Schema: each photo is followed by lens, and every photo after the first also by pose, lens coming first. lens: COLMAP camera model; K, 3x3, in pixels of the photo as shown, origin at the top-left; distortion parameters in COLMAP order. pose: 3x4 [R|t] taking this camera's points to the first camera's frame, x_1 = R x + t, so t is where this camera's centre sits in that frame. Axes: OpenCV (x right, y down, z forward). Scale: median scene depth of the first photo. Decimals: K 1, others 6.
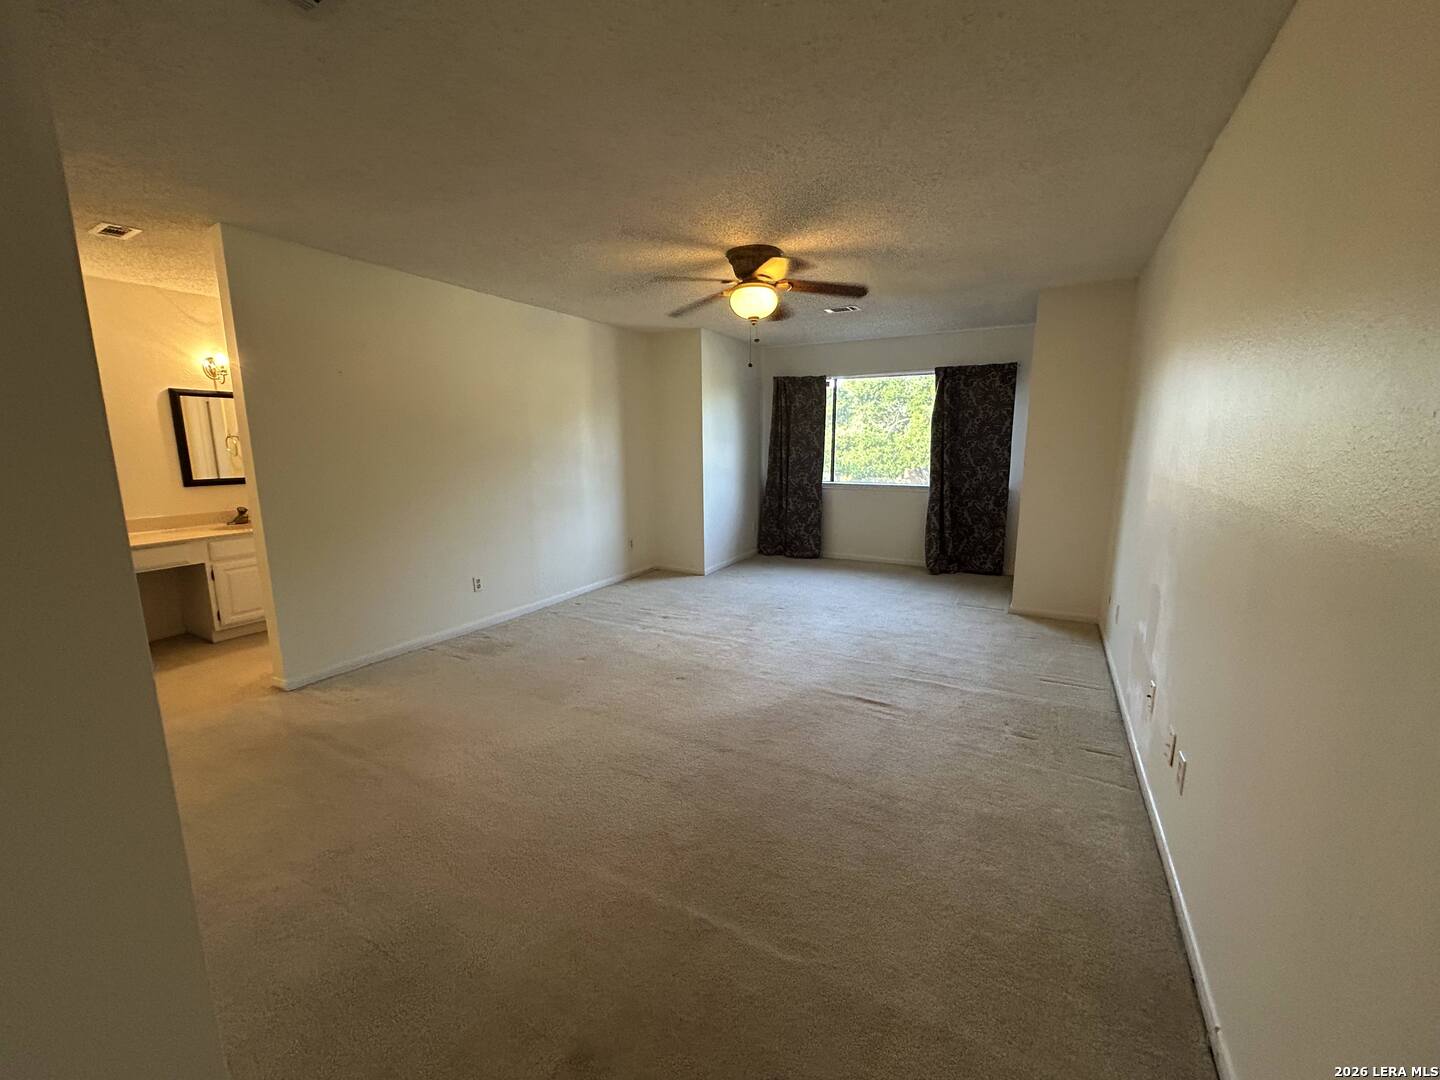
lens RADIAL K [[576.8, 0, 718.0], [0, 576.8, 537.5], [0, 0, 1]] dist [-0.000679, 0.000002]
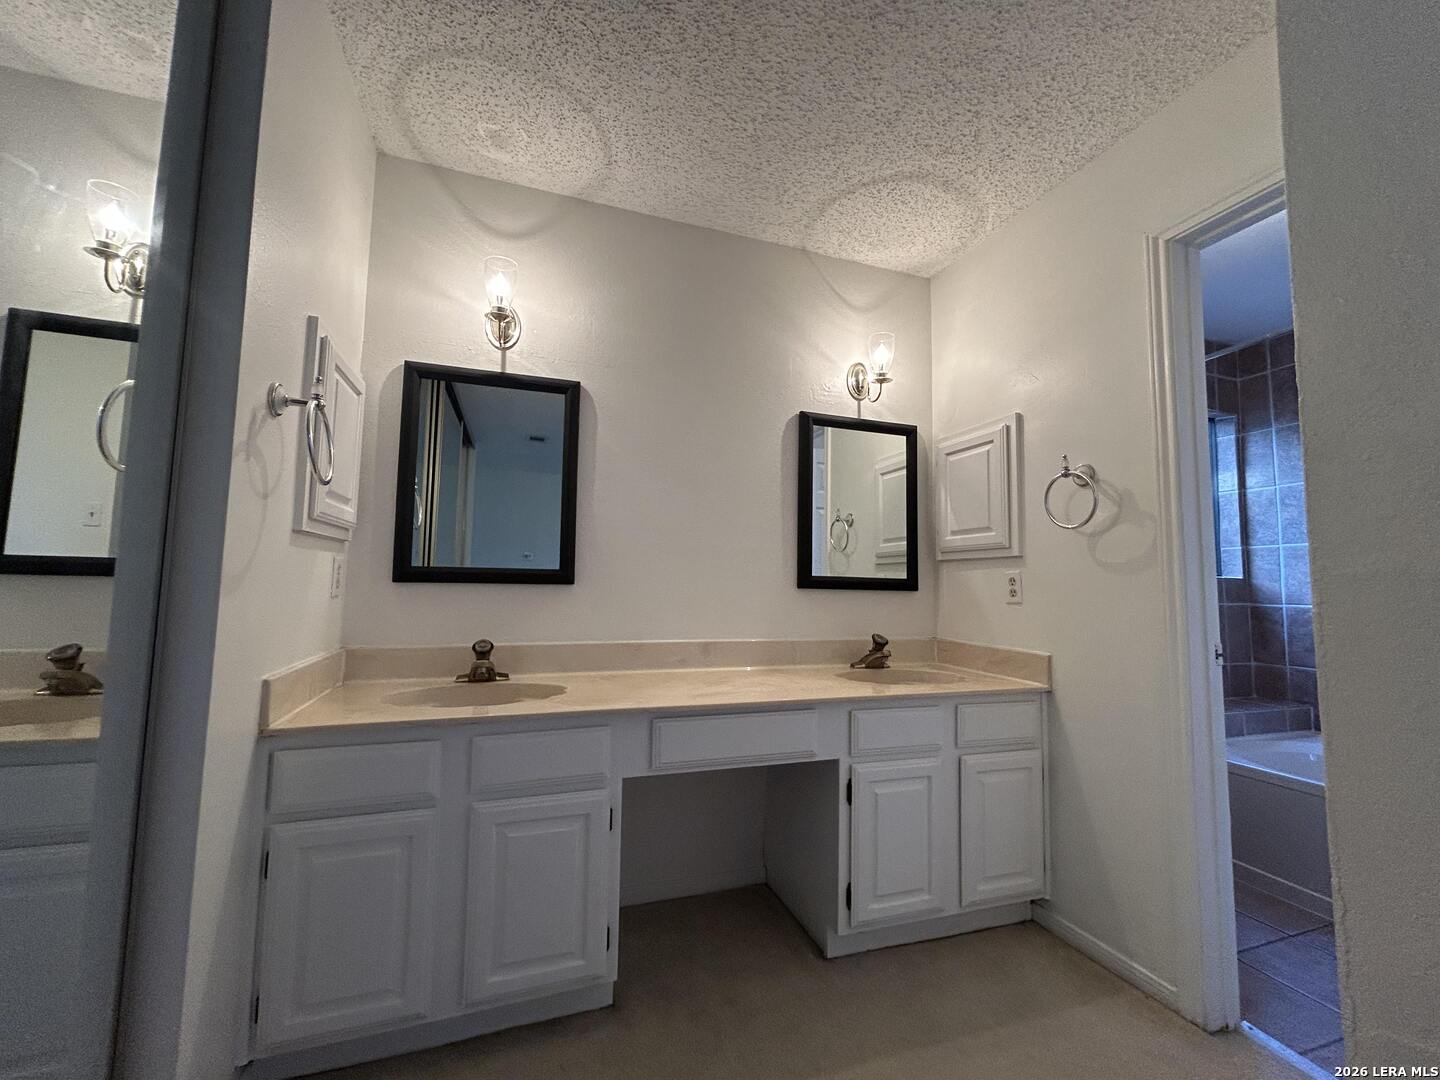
lens RADIAL K [[576.8, 0, 718.0], [0, 576.8, 537.5], [0, 0, 1]] dist [-0.000679, 0.000002]
pose [[0.746753, -0.035256, -0.664166, -0.644408], [-0.138334, 0.968523, -0.206949, -0.012915], [0.650556, 0.246417, 0.718370, 0.574211]]
